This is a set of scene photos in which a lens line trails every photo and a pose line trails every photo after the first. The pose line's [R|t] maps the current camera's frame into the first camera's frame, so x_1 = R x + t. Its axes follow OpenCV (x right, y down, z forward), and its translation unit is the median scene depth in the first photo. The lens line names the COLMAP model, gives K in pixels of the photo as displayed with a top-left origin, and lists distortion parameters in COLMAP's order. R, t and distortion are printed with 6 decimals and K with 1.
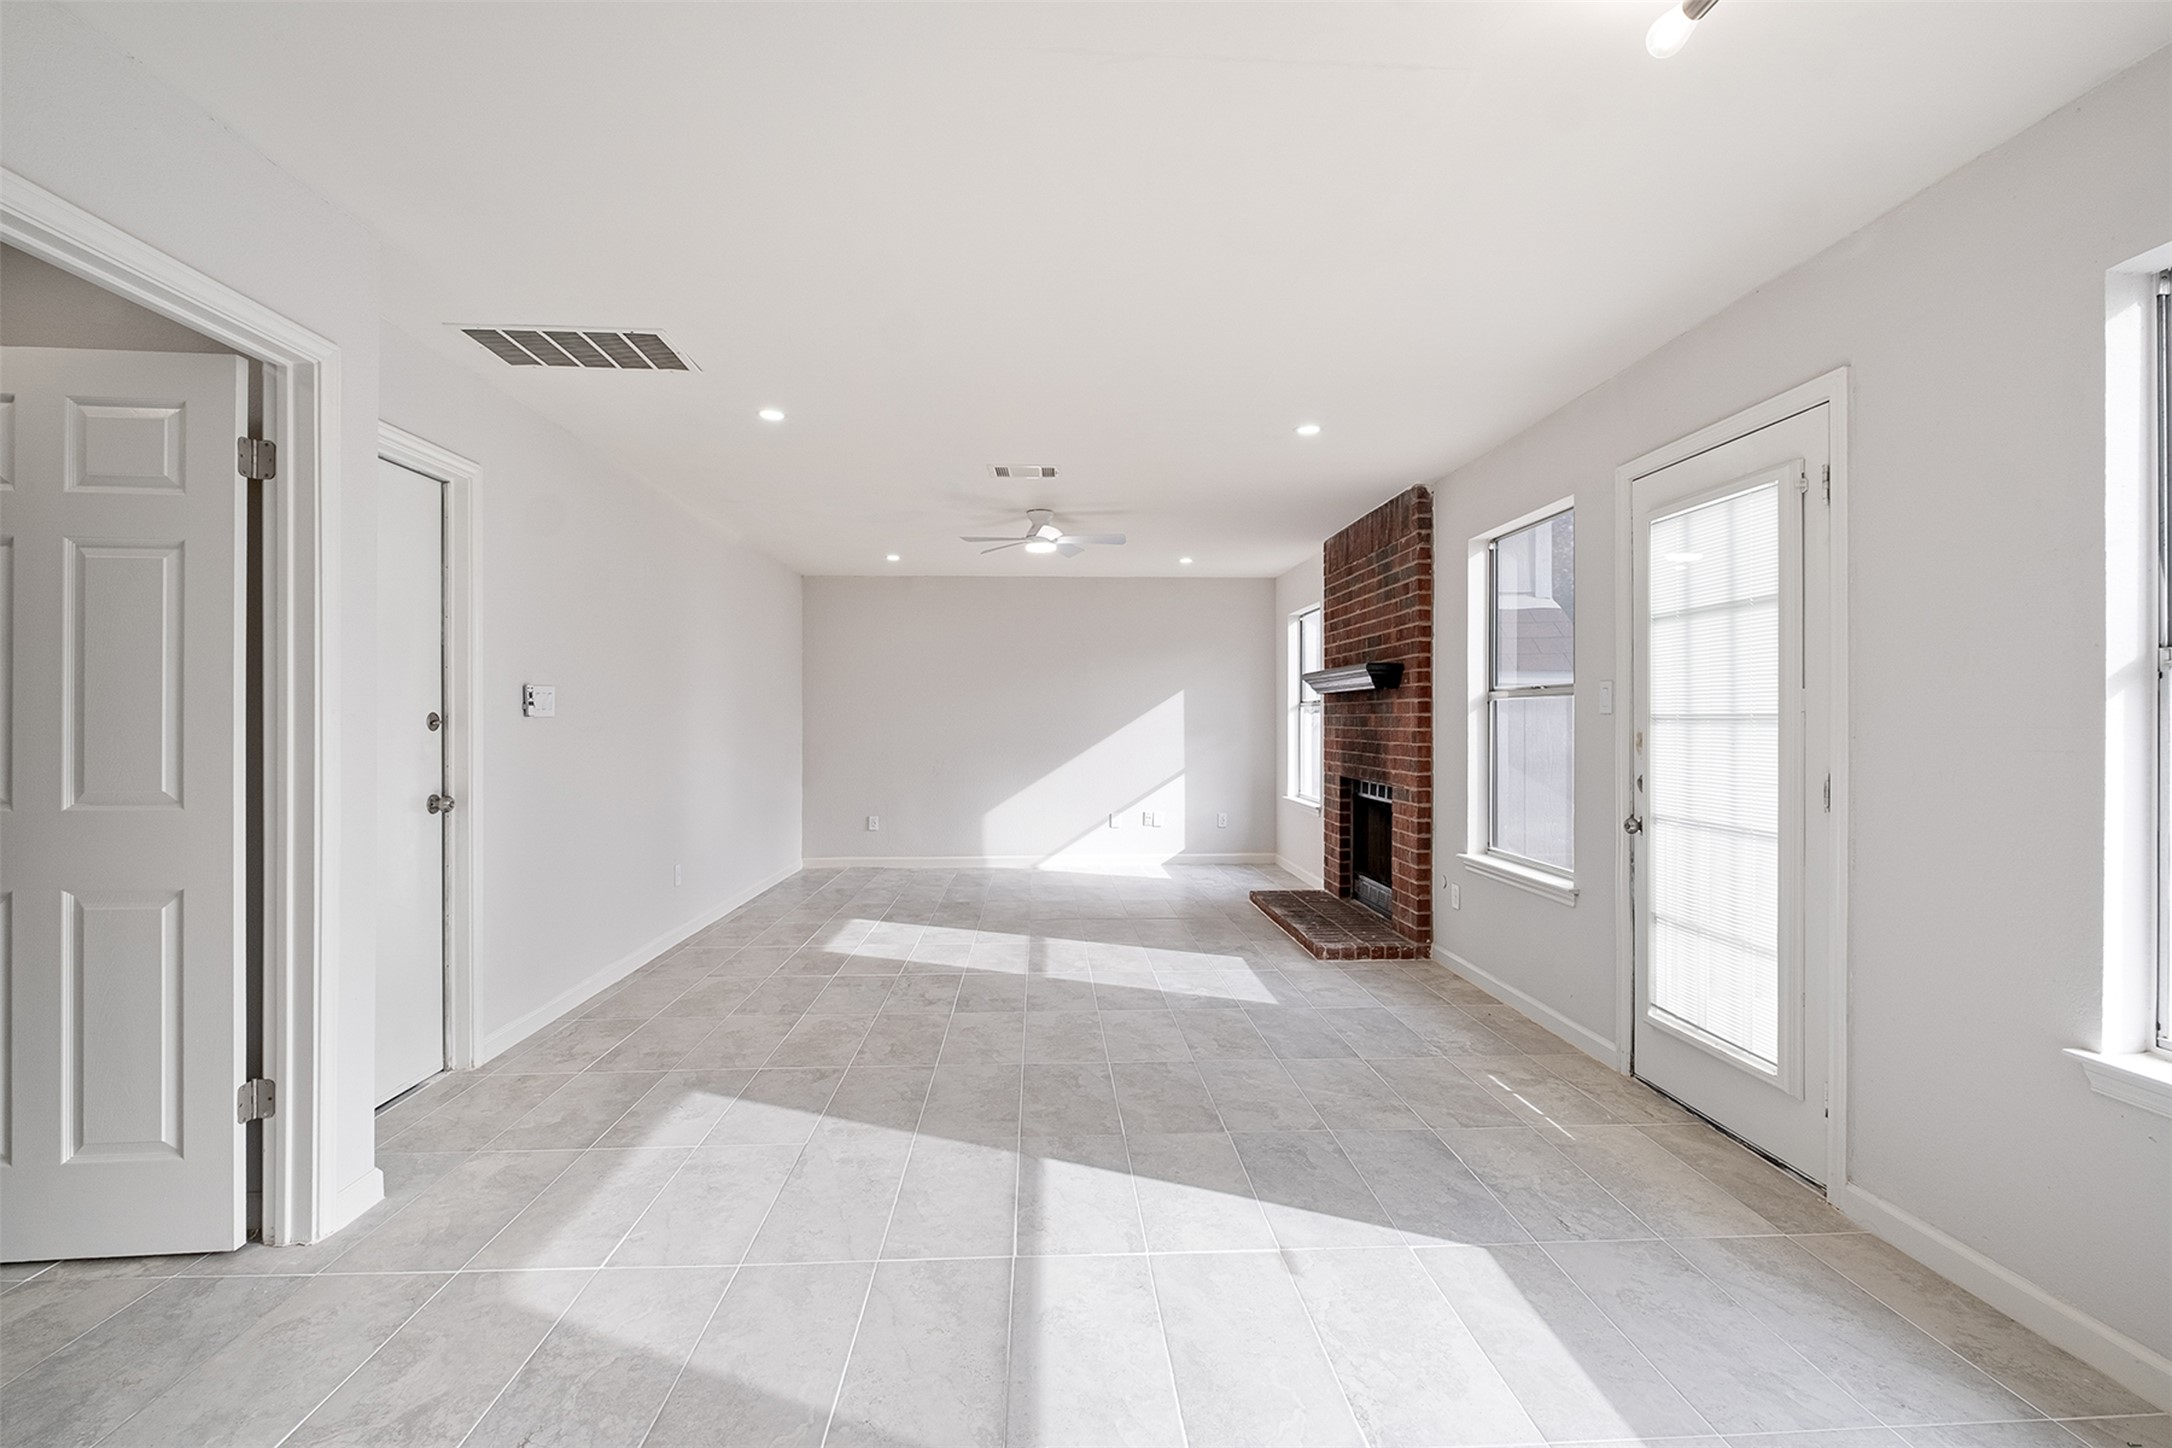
lens RADIAL K [[943.0, 0, 1090.4], [0, 943.0, 711.4], [0, 0, 1]] dist [0.005032, -0.007122]
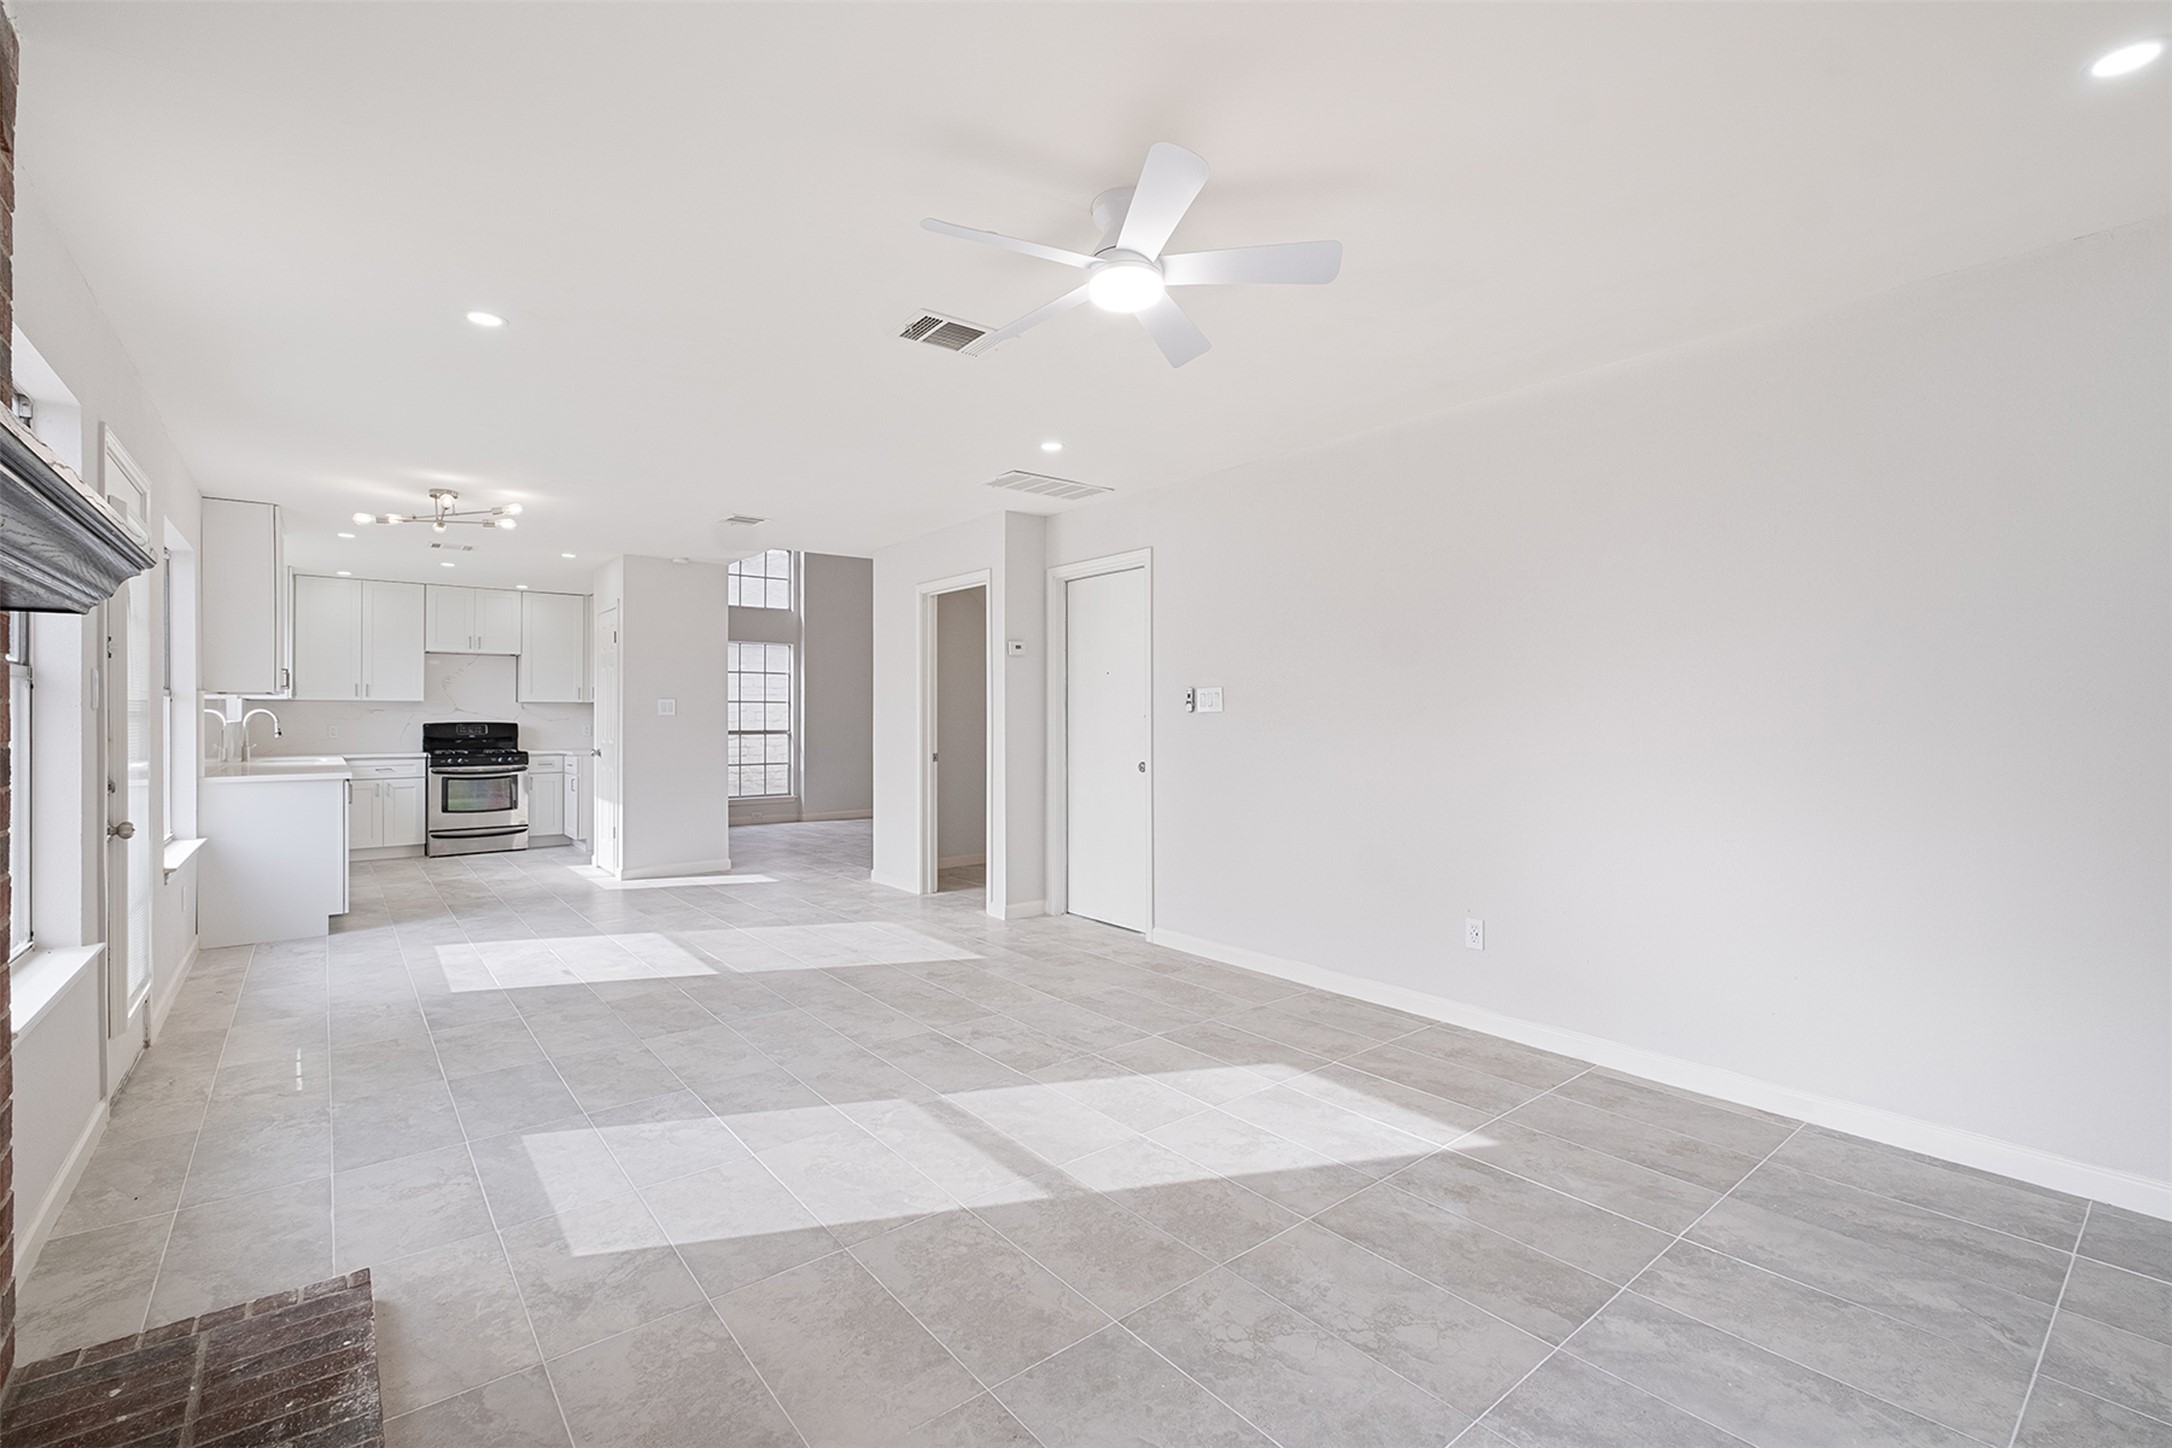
lens RADIAL K [[943.0, 0, 1090.4], [0, 943.0, 711.4], [0, 0, 1]] dist [0.005032, -0.007122]
pose [[-0.809206, -0.000159, -0.587525, 0.252340], [0.008296, 0.999897, -0.011697, 0.015028], [0.587466, -0.014339, -0.809122, 1.683497]]
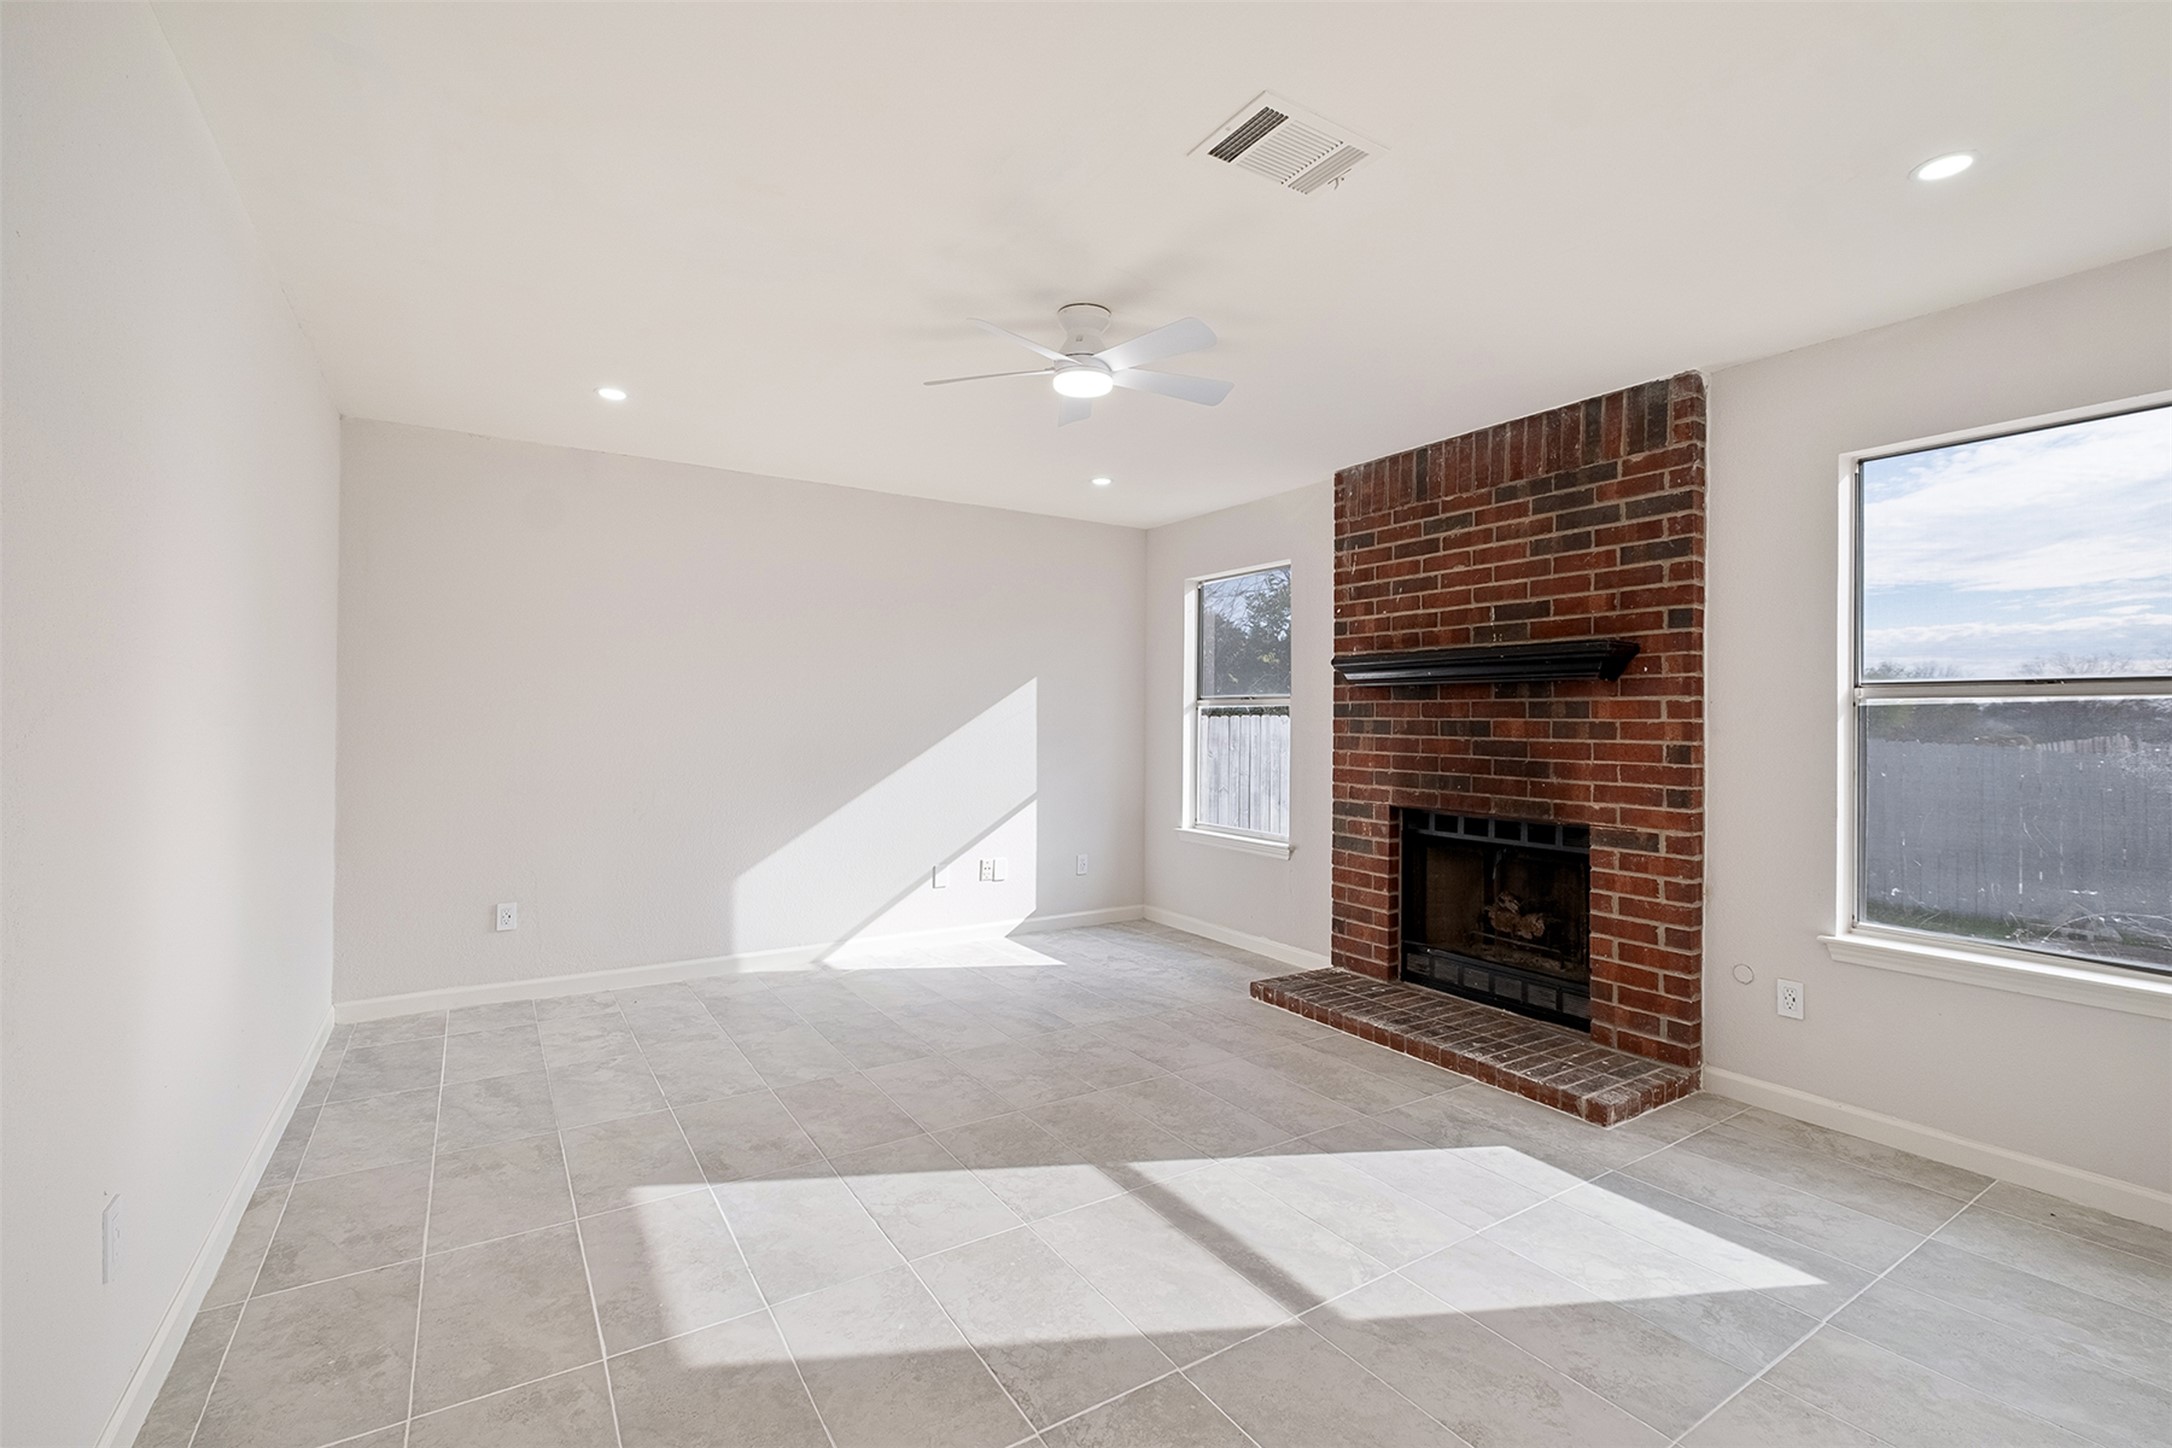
lens RADIAL K [[952.2, 0, 1094.8], [0, 952.2, 712.1], [0, 0, 1]] dist [0.002201, -0.006320]
pose [[0.866133, 0.013028, 0.499645, -0.384649], [-0.014726, 0.999891, -0.000543, 0.004158], [-0.499597, -0.006887, 0.866230, 0.706551]]
